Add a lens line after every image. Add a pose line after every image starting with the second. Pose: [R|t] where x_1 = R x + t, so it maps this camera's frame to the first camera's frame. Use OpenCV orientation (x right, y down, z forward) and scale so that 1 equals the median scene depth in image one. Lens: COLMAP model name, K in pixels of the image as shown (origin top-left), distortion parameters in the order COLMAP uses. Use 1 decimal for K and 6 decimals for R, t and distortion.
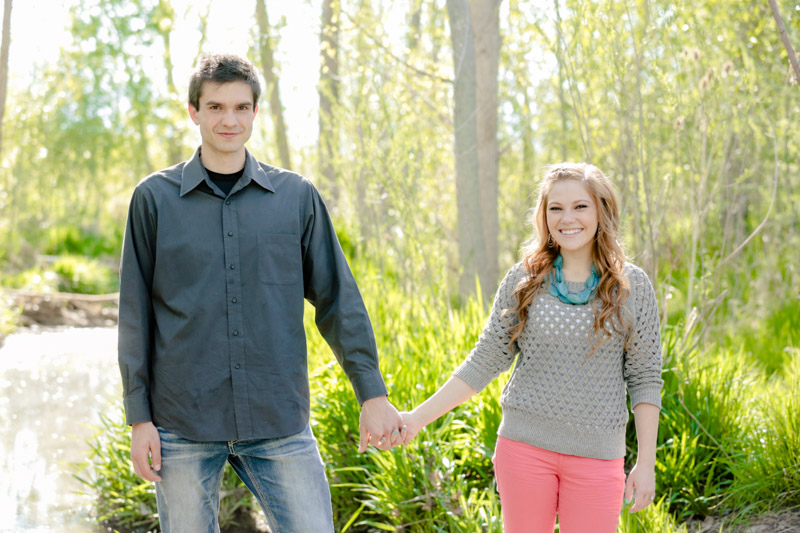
lens RADIAL K [[2061.7, 0, 400.0], [0, 2061.7, 266.5], [0, 0, 1]] dist [0.016155, -0.343304]
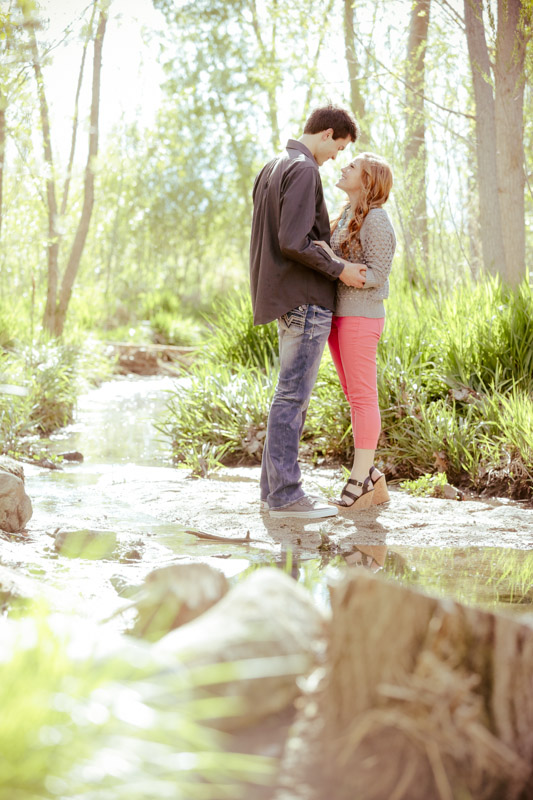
lens RADIAL K [[2748.4, 0, 266.5], [0, 2748.4, 400.0], [0, 0, 1]] dist [0.047657, 0.838537]
pose [[0.991499, -0.012266, -0.129538, 0.063035], [0.012298, 0.999924, -0.000547, 0.040440], [0.129535, -0.001051, 0.991574, -0.327010]]
